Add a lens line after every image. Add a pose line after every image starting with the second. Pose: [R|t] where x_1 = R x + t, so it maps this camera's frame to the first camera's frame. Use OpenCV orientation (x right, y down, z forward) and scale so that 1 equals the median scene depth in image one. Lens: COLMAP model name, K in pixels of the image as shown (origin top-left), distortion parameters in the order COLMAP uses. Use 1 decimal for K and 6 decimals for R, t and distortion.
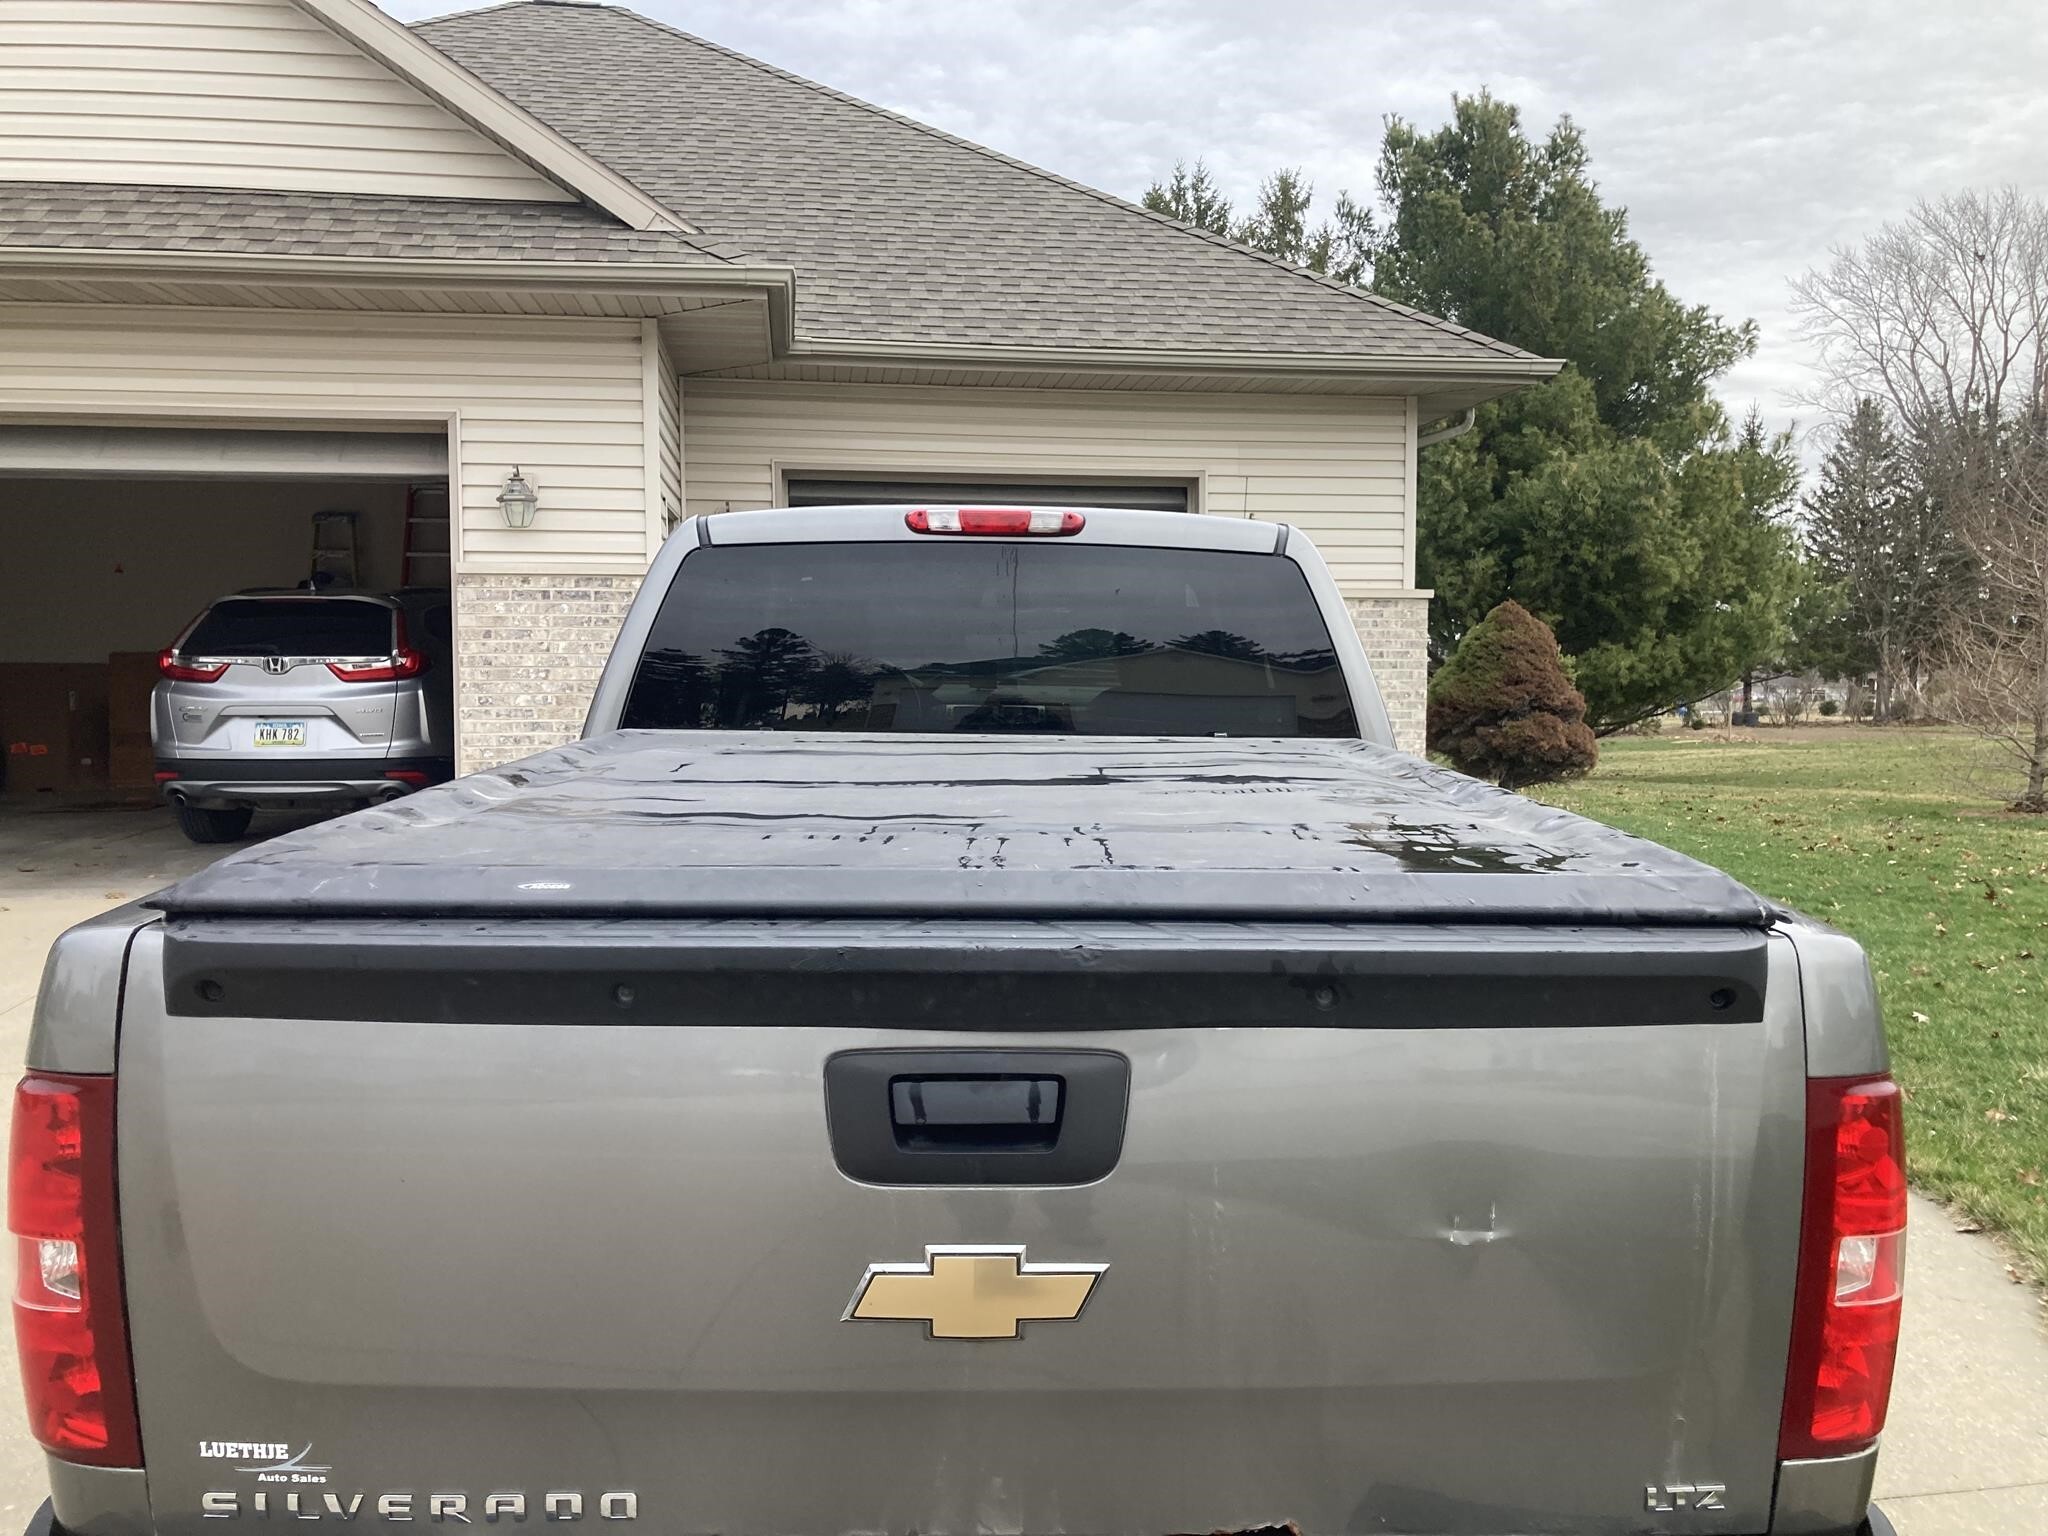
lens RADIAL K [[1663.7, 0, 1003.3], [0, 1663.7, 766.5], [0, 0, 1]] dist [0.039733, -0.036178]
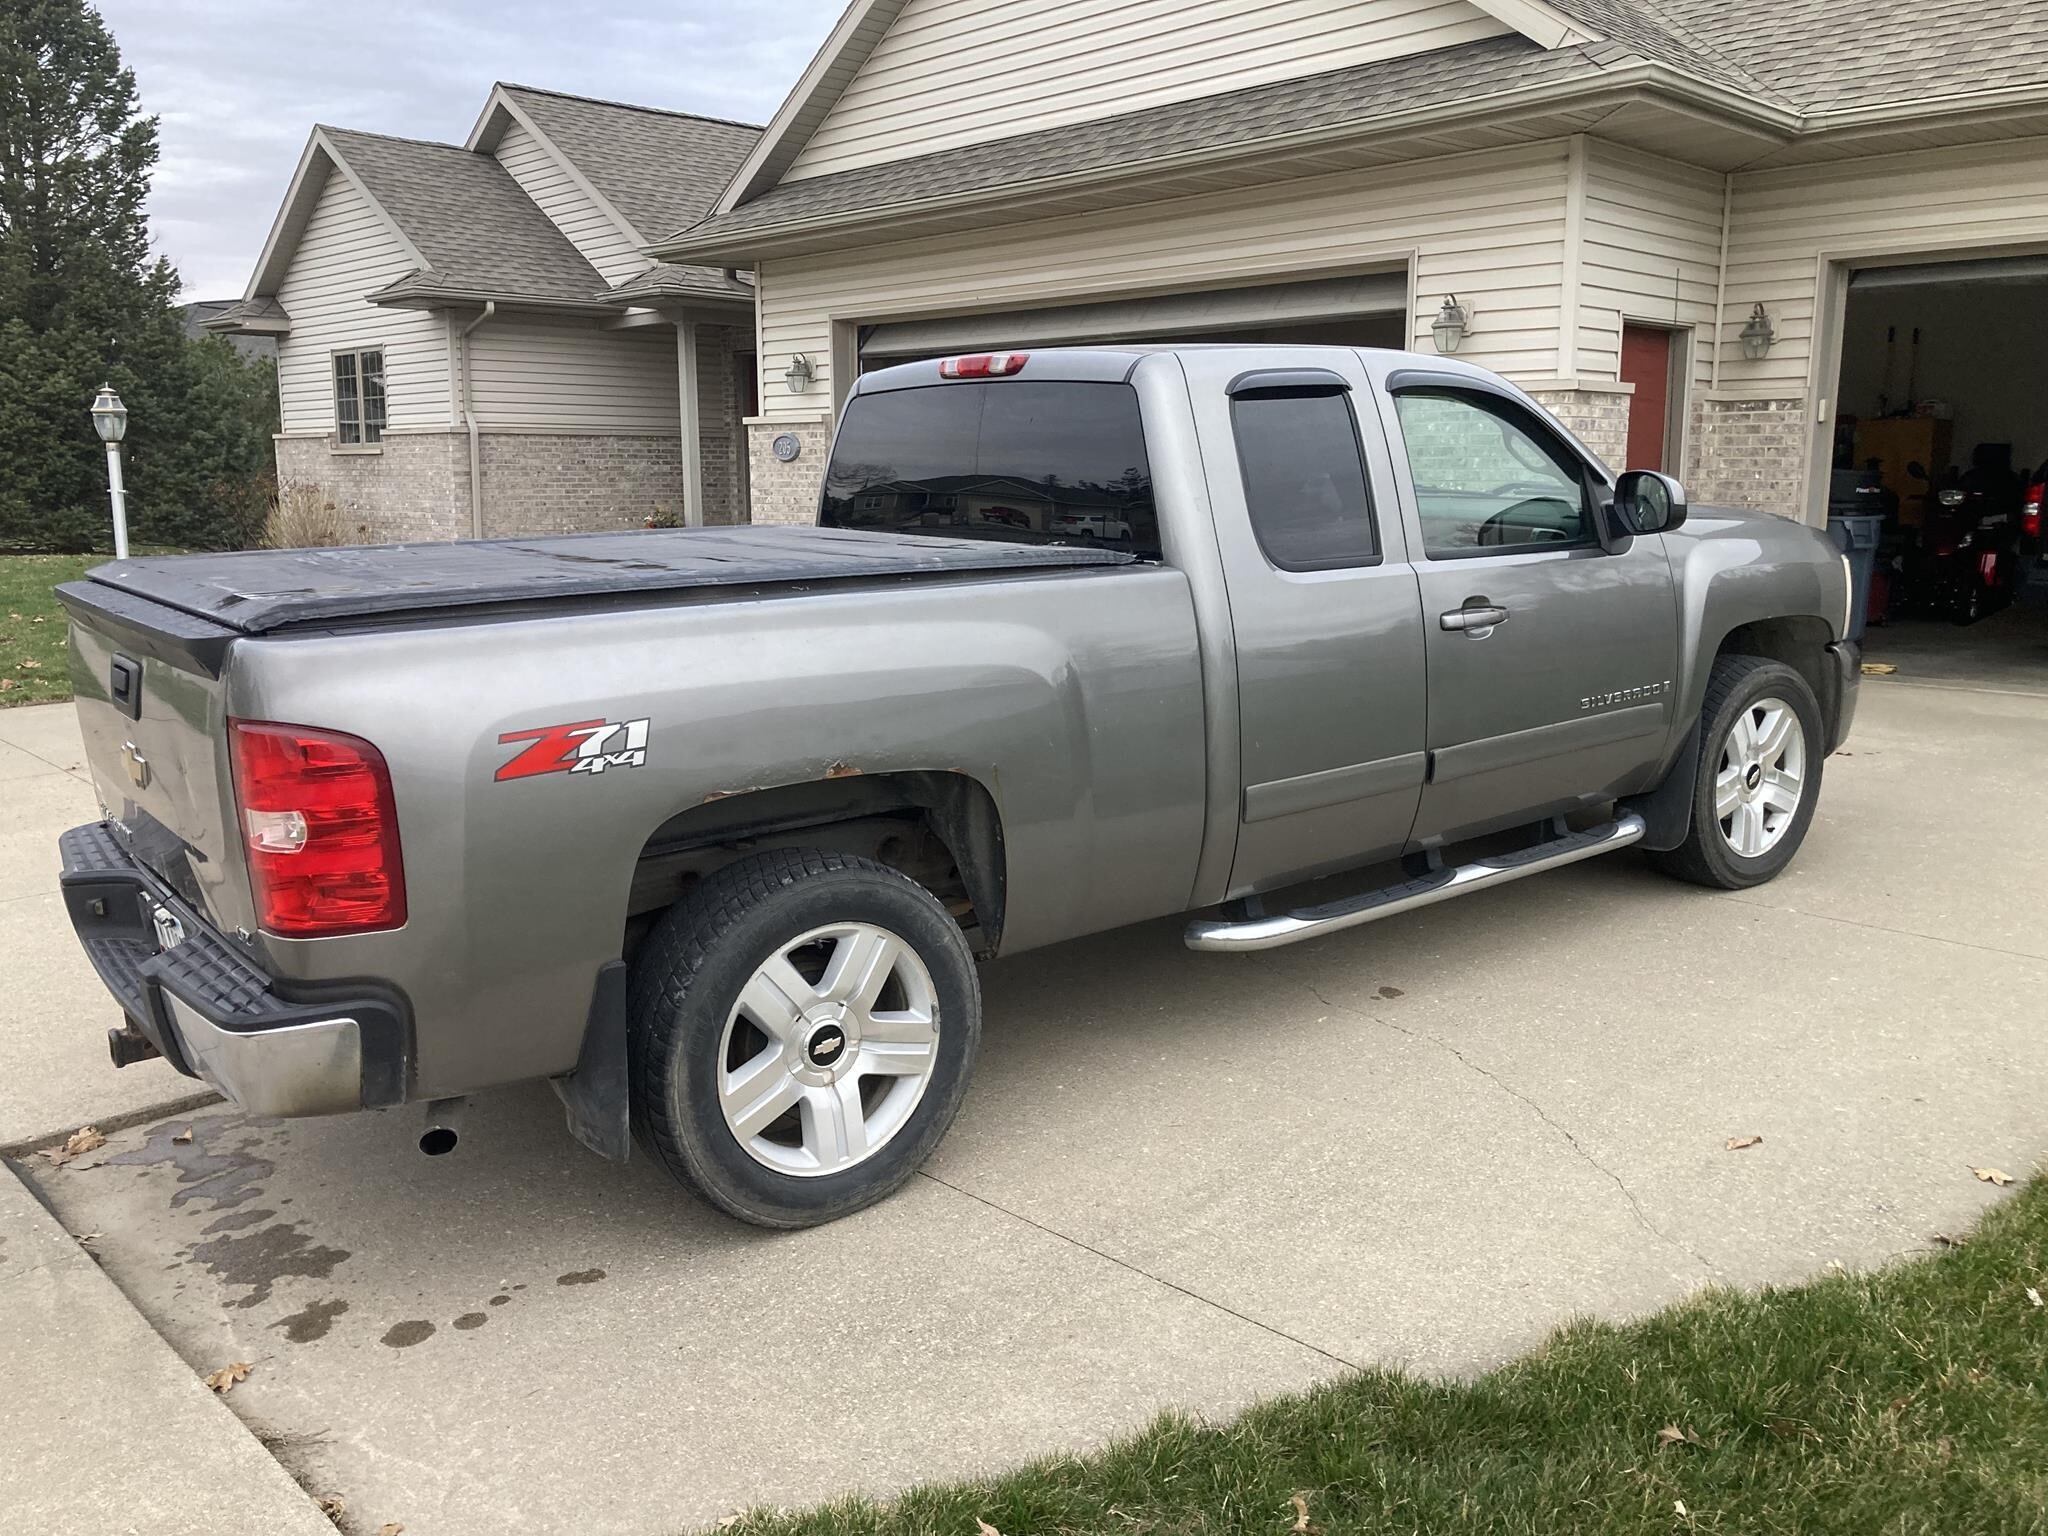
lens RADIAL K [[1677.8, 0, 988.1], [0, 1677.8, 775.4], [0, 0, 1]] dist [0.034379, -0.021396]
pose [[0.648030, 0.125947, -0.751128, 0.383857], [-0.042223, 0.990656, 0.129683, 0.002520], [0.760443, -0.052323, 0.647293, 0.032150]]
